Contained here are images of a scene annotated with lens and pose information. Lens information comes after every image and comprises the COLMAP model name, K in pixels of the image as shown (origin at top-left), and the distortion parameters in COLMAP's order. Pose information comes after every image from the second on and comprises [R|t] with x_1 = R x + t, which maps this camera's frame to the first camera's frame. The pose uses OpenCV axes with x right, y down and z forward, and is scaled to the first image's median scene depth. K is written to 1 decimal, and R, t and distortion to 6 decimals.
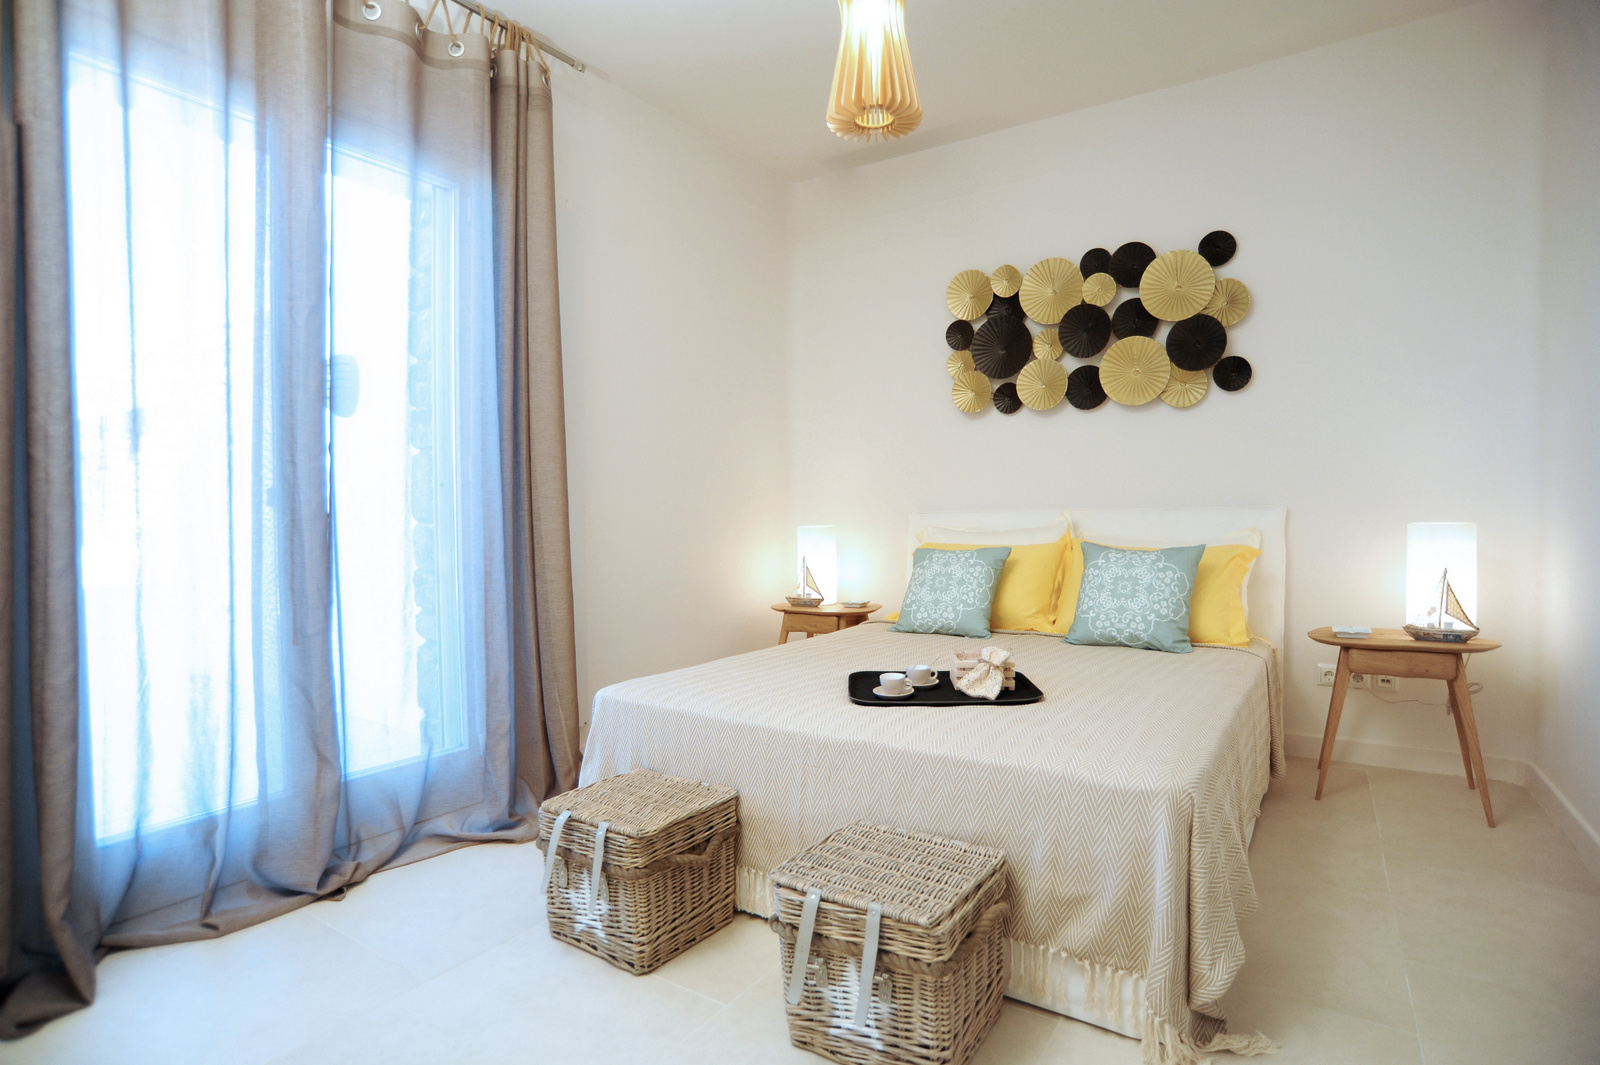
lens RADIAL K [[846.9, 0, 800.0], [0, 846.9, 532.5], [0, 0, 1]] dist [-0.054137, -0.000322]
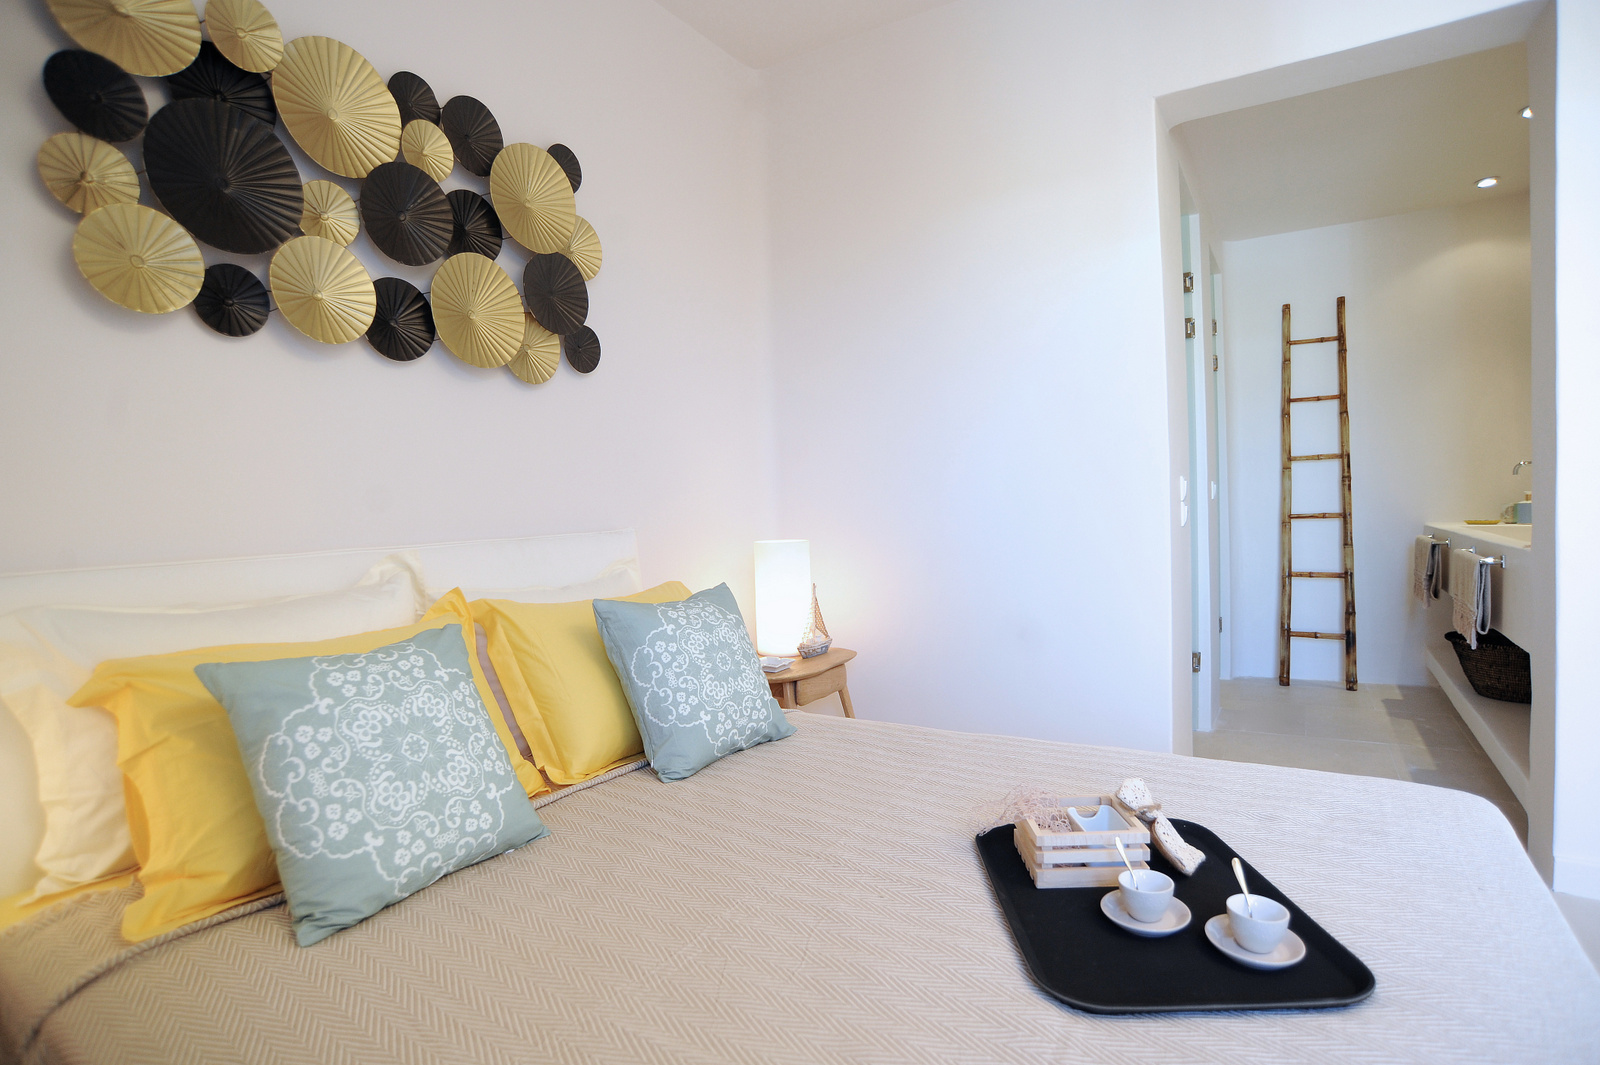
lens RADIAL K [[846.9, 0, 800.0], [0, 846.9, 532.5], [0, 0, 1]] dist [-0.054137, -0.000322]
pose [[-0.050709, -0.019649, 0.998520, -0.216702], [0.061460, 0.997850, 0.022757, -0.036920], [-0.996821, 0.062523, -0.049392, 0.840051]]
